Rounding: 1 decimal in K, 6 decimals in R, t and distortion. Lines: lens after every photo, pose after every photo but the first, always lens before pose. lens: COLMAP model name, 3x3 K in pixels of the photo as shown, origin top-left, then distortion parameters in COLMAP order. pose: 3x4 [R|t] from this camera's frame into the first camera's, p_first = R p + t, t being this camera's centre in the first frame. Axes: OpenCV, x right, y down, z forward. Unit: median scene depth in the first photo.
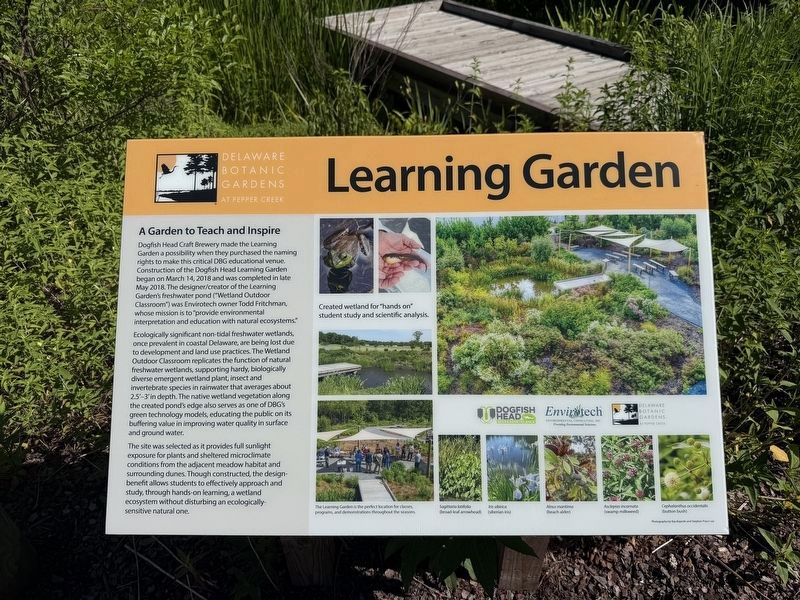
lens RADIAL K [[569.3, 0, 401.4], [0, 569.3, 304.2], [0, 0, 1]] dist [0.132012, -0.285546]
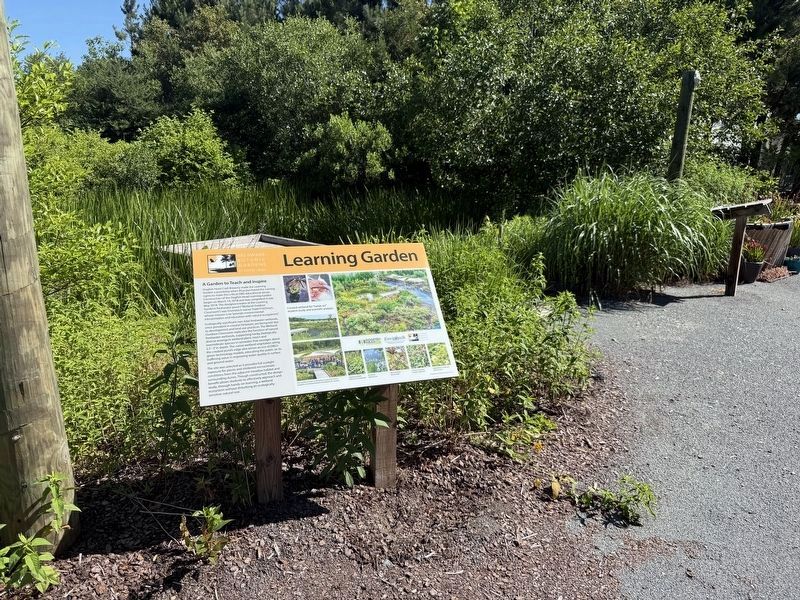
lens RADIAL K [[569.3, 0, 401.4], [0, 569.3, 304.2], [0, 0, 1]] dist [0.132012, -0.285546]
pose [[0.940662, -0.047290, 0.336033, -0.500798], [0.171638, 0.920541, -0.350920, 0.914637], [-0.292737, 0.387773, 0.874035, -1.239767]]
